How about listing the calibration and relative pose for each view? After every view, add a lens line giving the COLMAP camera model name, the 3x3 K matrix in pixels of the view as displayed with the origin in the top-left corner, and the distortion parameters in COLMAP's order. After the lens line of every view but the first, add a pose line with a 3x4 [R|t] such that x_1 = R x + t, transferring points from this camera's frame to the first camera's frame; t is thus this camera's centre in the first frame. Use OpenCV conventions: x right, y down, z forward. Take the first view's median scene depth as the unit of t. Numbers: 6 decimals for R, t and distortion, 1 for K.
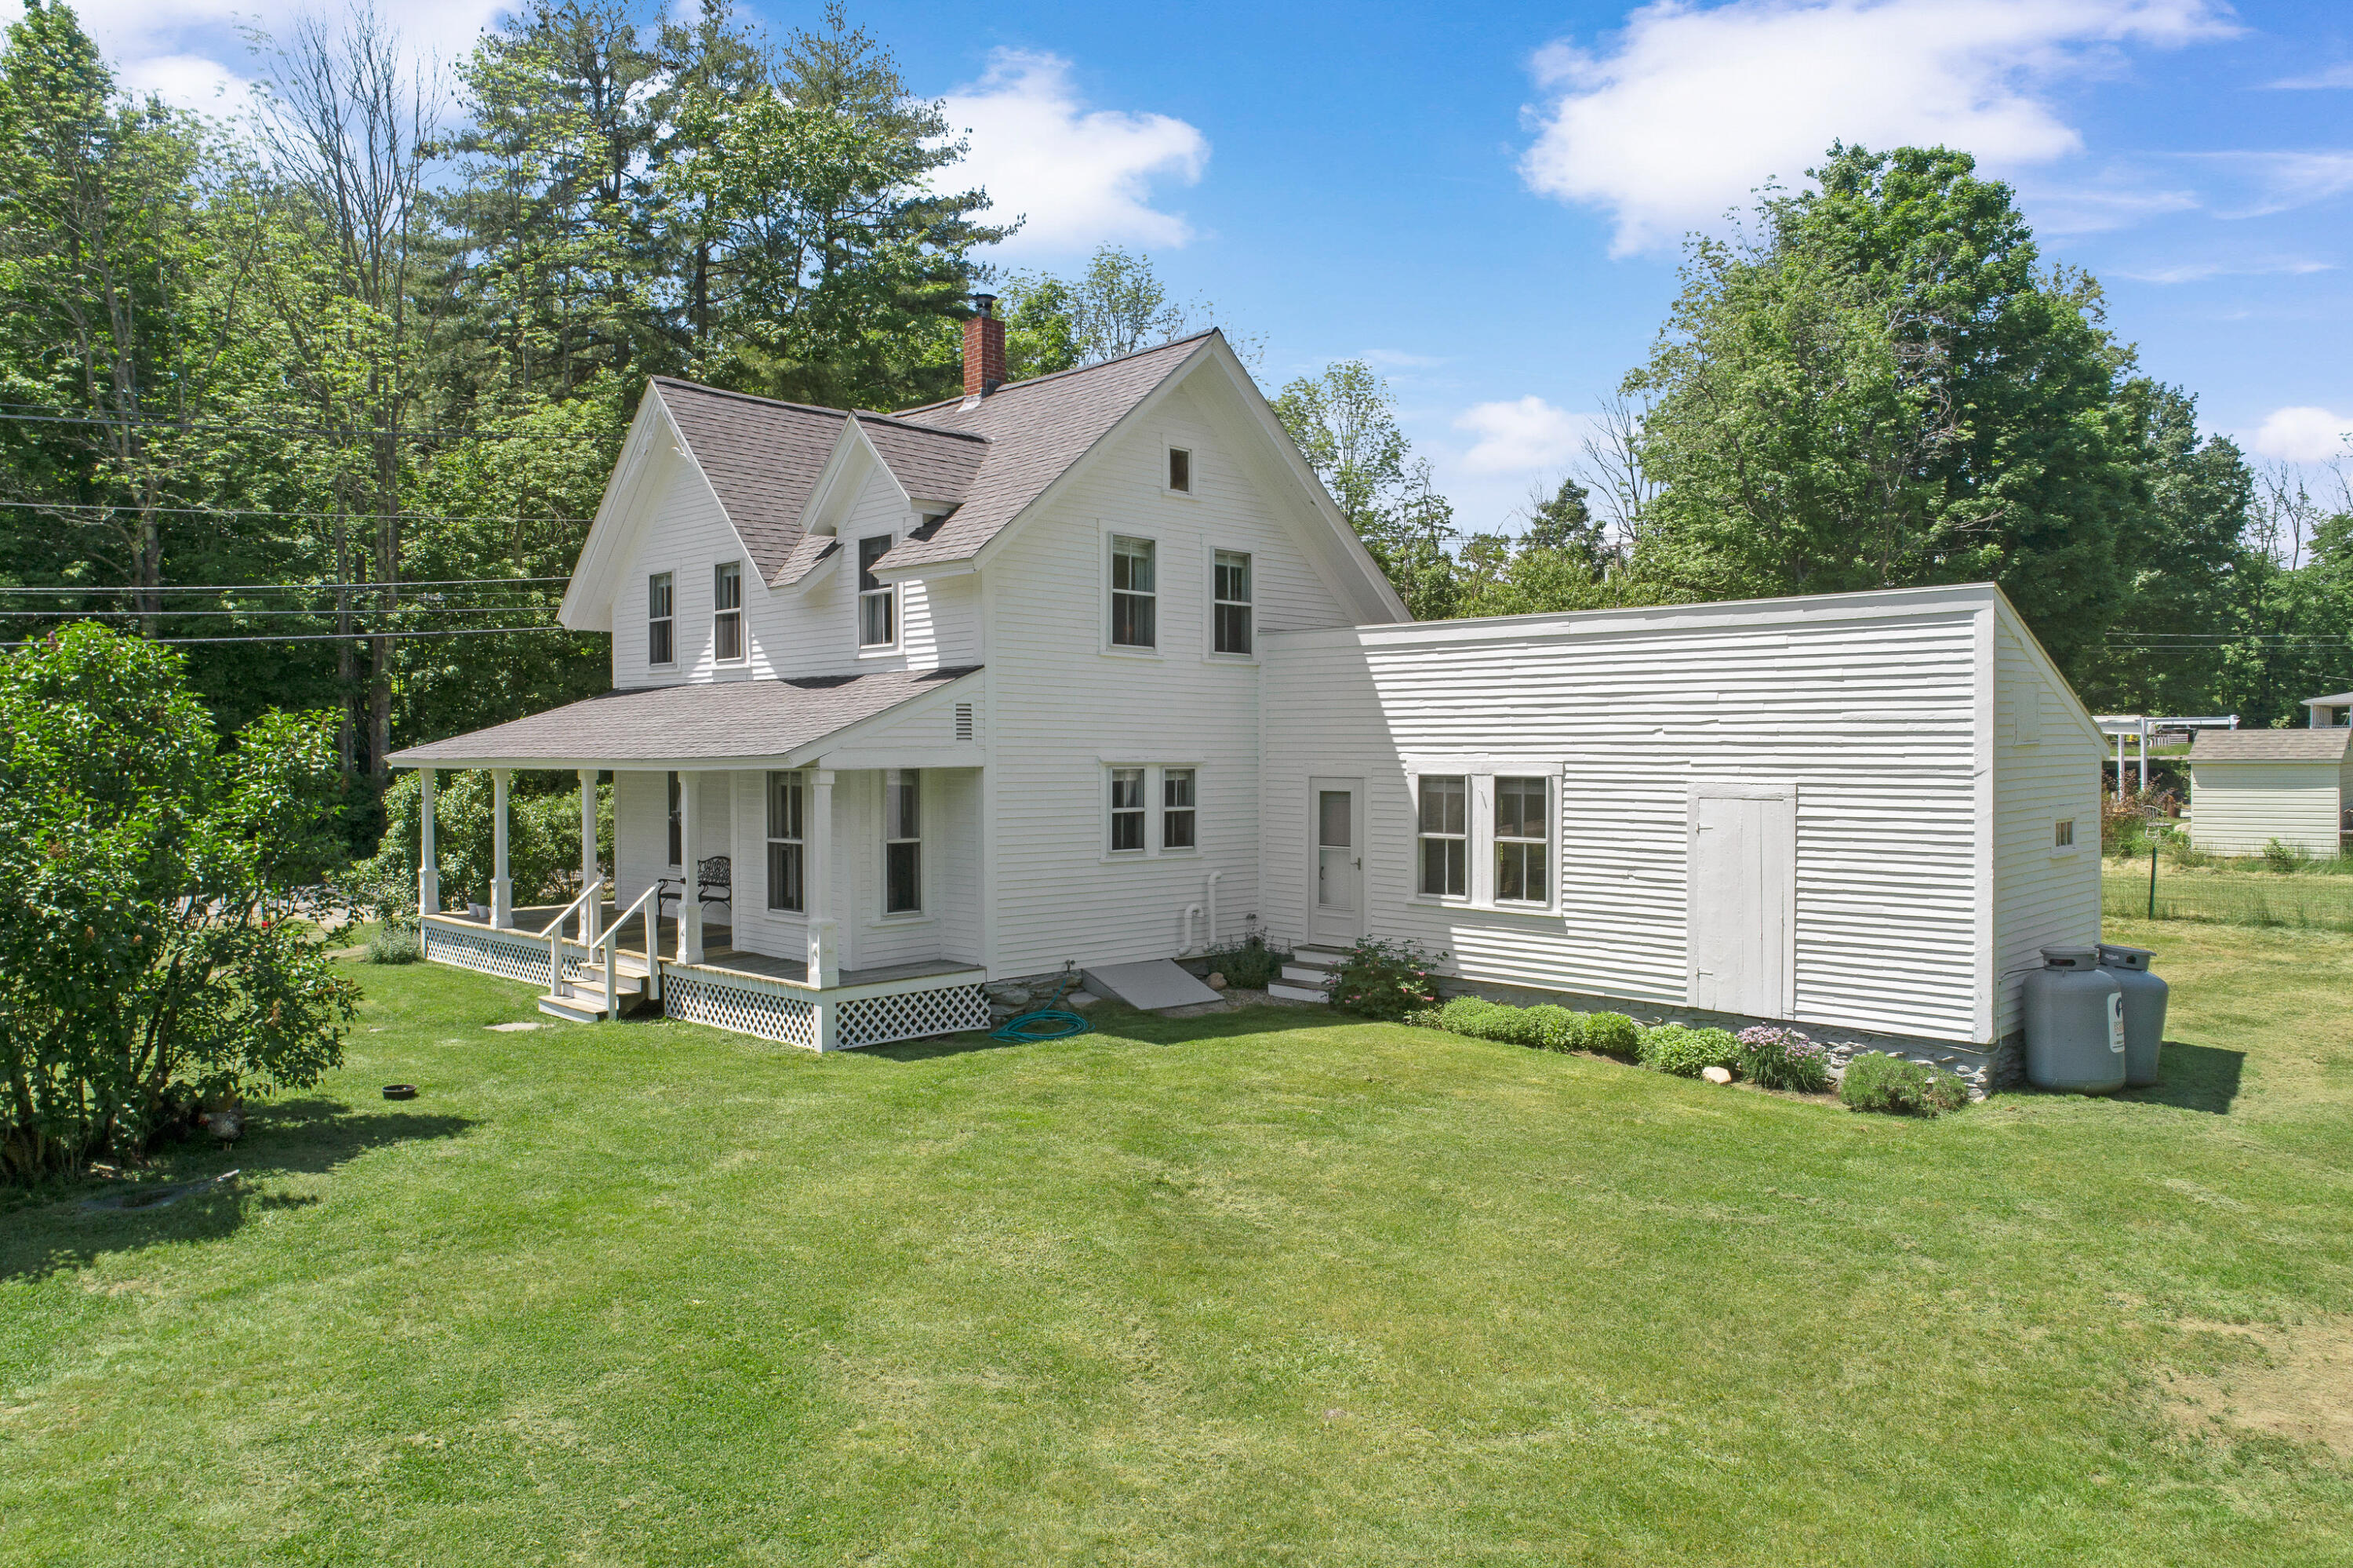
lens RADIAL K [[1583.2, 0, 1179.9], [0, 1583.2, 792.1], [0, 0, 1]] dist [-0.003653, 0.008106]
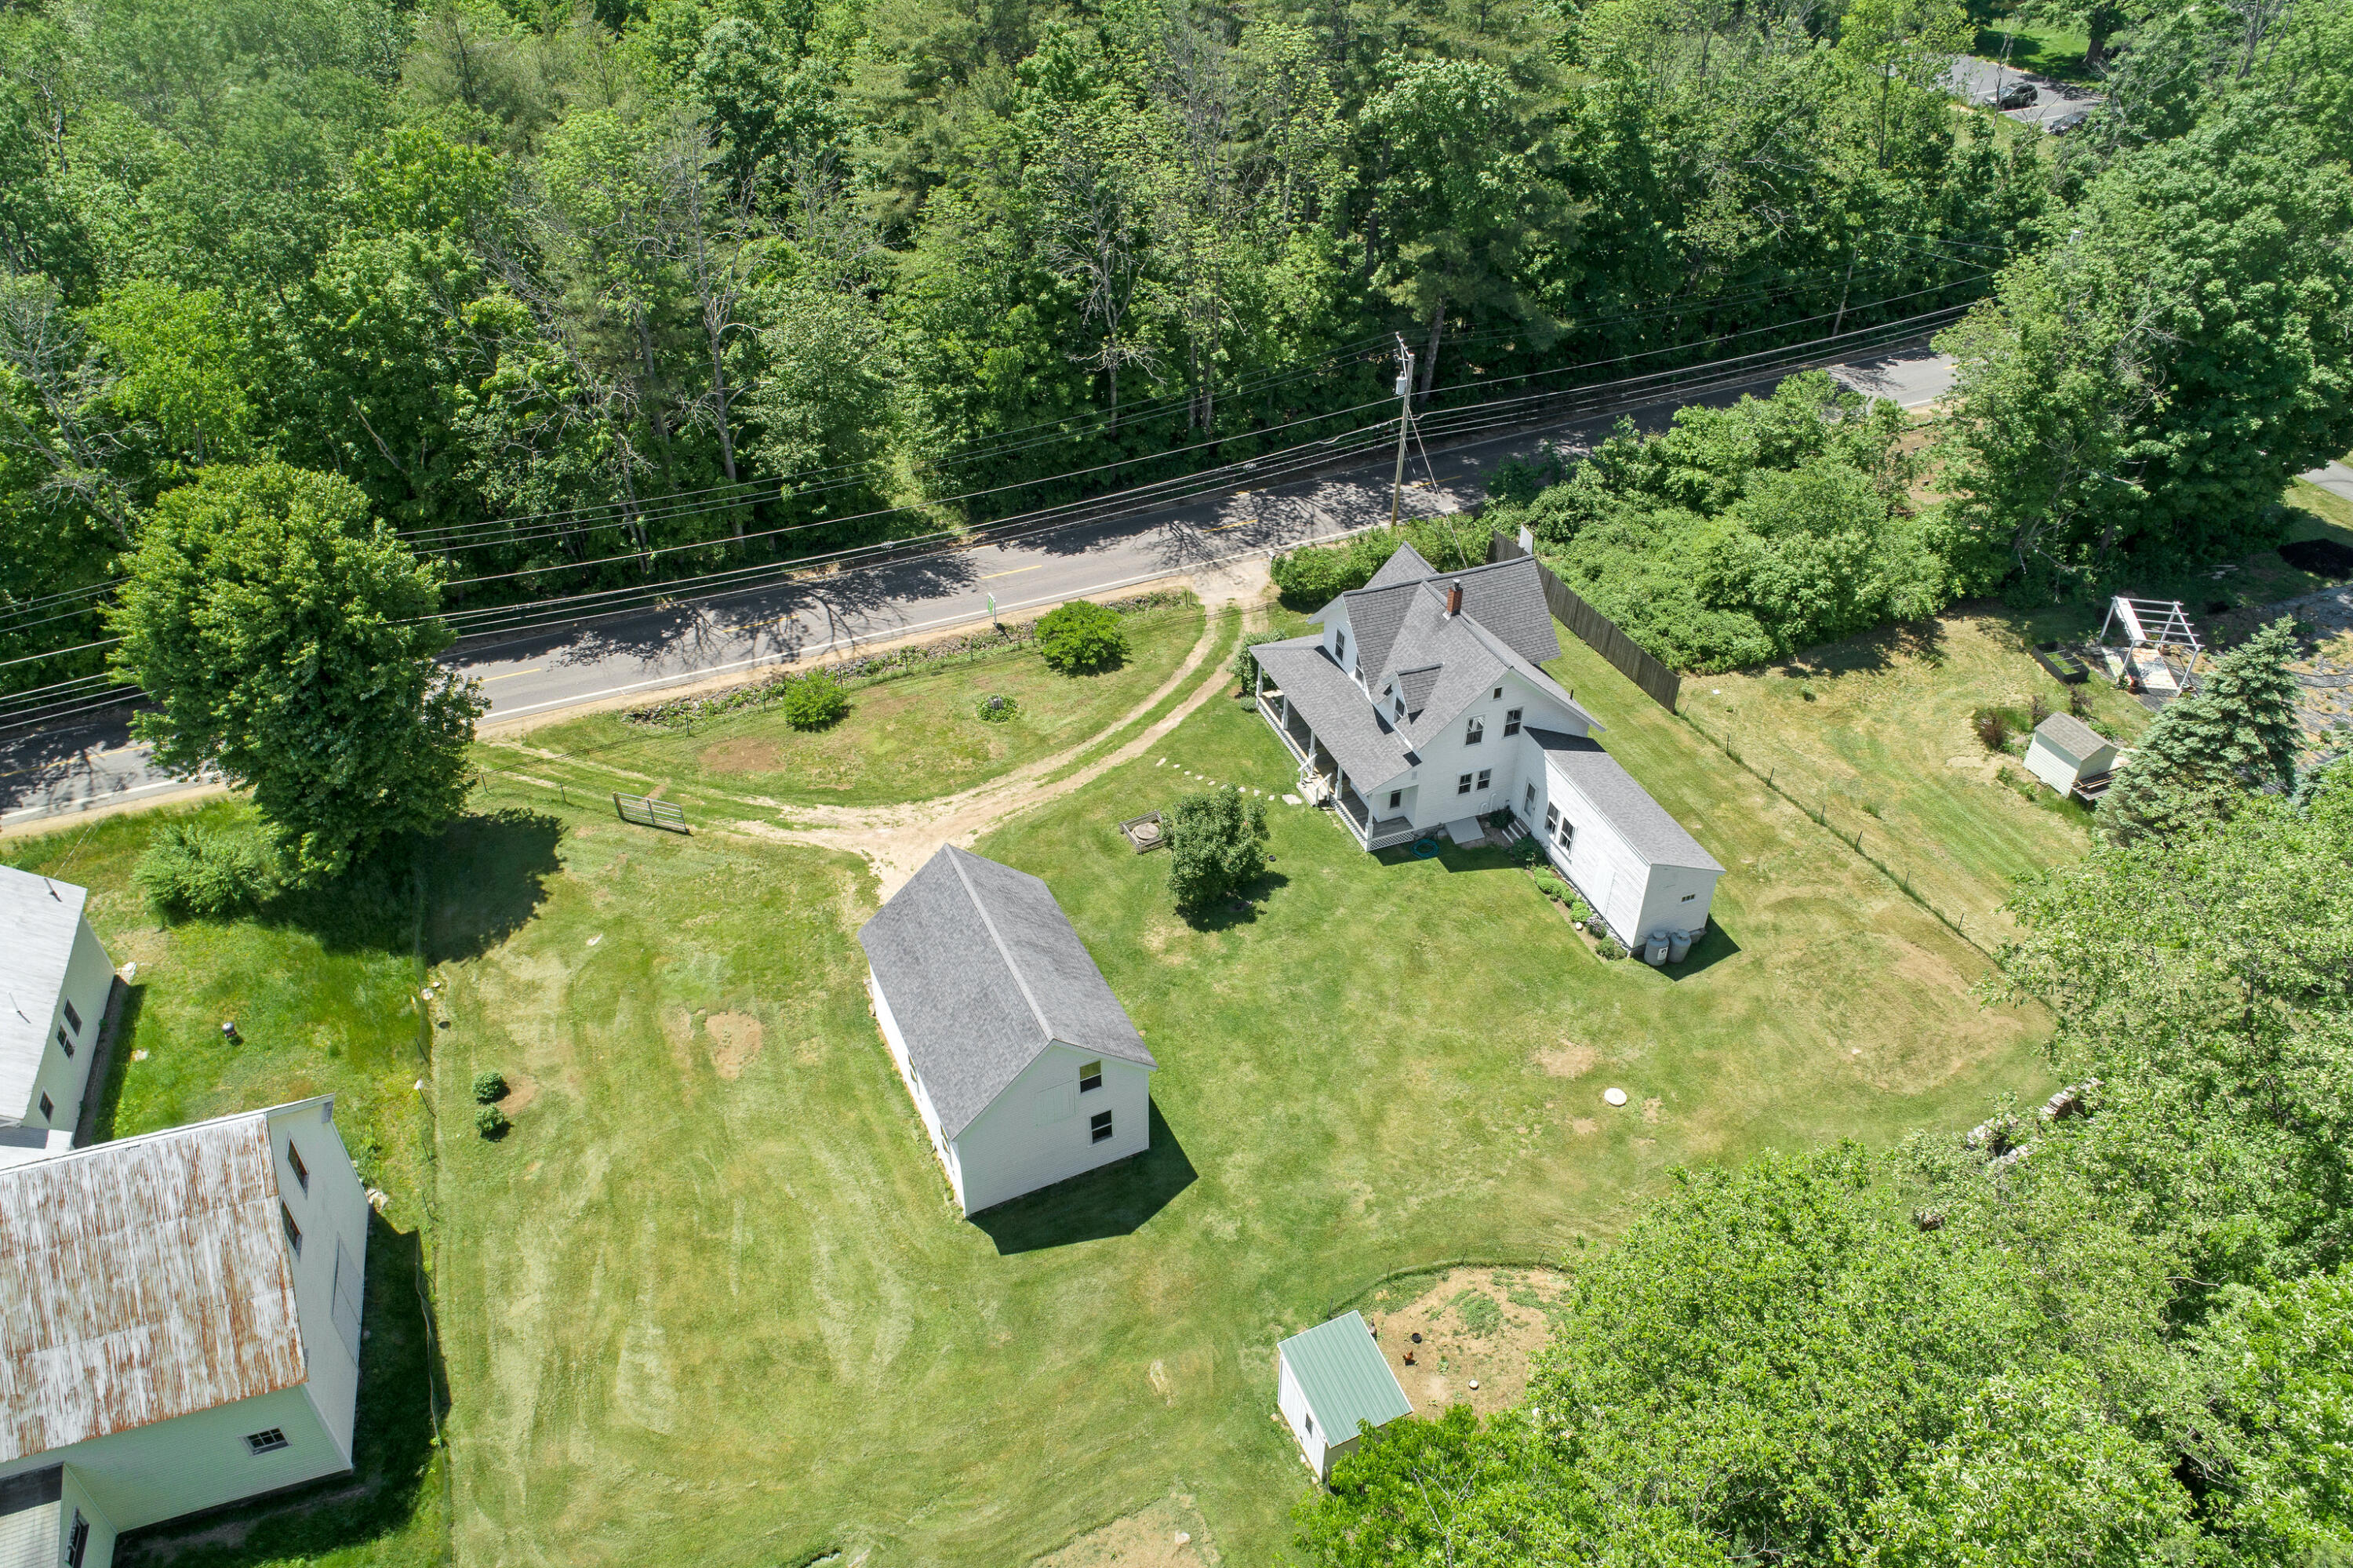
lens RADIAL K [[1583.2, 0, 1180.2], [0, 1583.2, 770.4], [0, 0, 1]] dist [-0.003653, 0.008106]
pose [[0.915101, 0.250133, -0.316266, 0.468357], [-0.018928, 0.810123, 0.585955, -1.967318], [0.402781, -0.530222, 0.746078, -1.733970]]
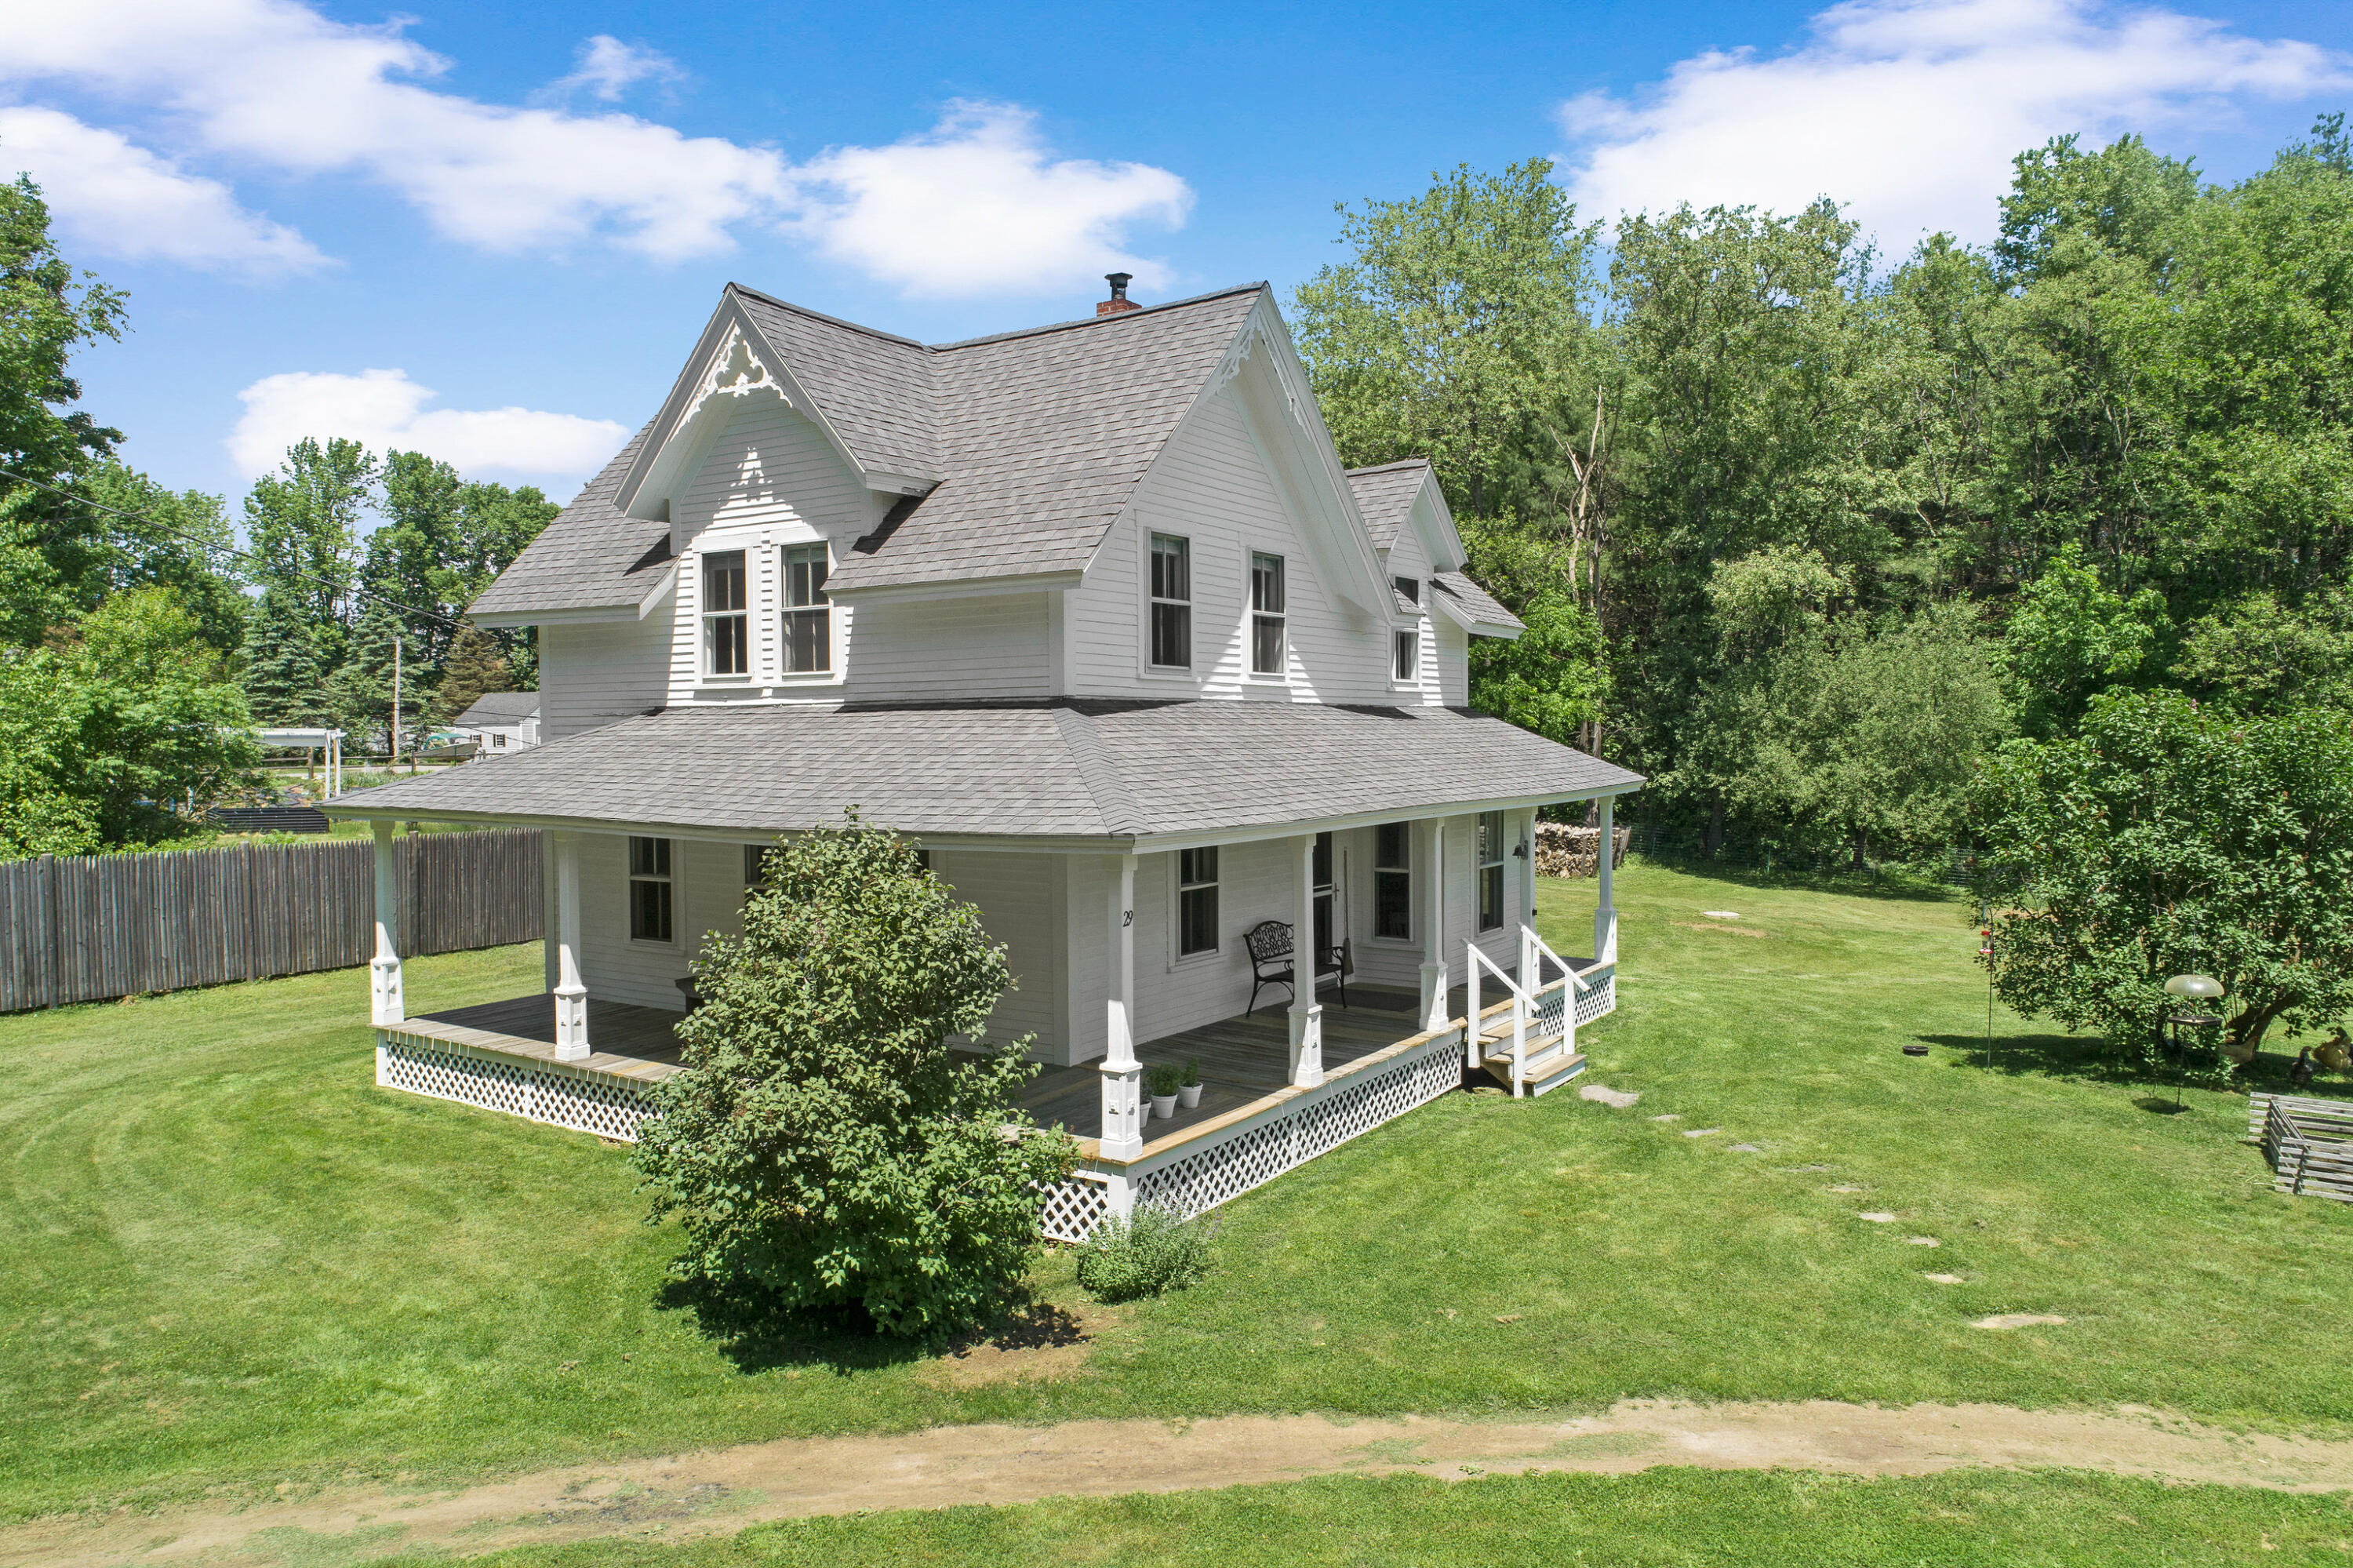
lens RADIAL K [[1583.2, 0, 1169.9], [0, 1583.2, 803.8], [0, 0, 1]] dist [-0.003653, 0.008106]
pose [[-0.197435, -0.043123, 0.979367, -1.189004], [0.027909, 0.998380, 0.049587, -0.066155], [-0.979919, 0.037124, -0.195912, 1.351131]]
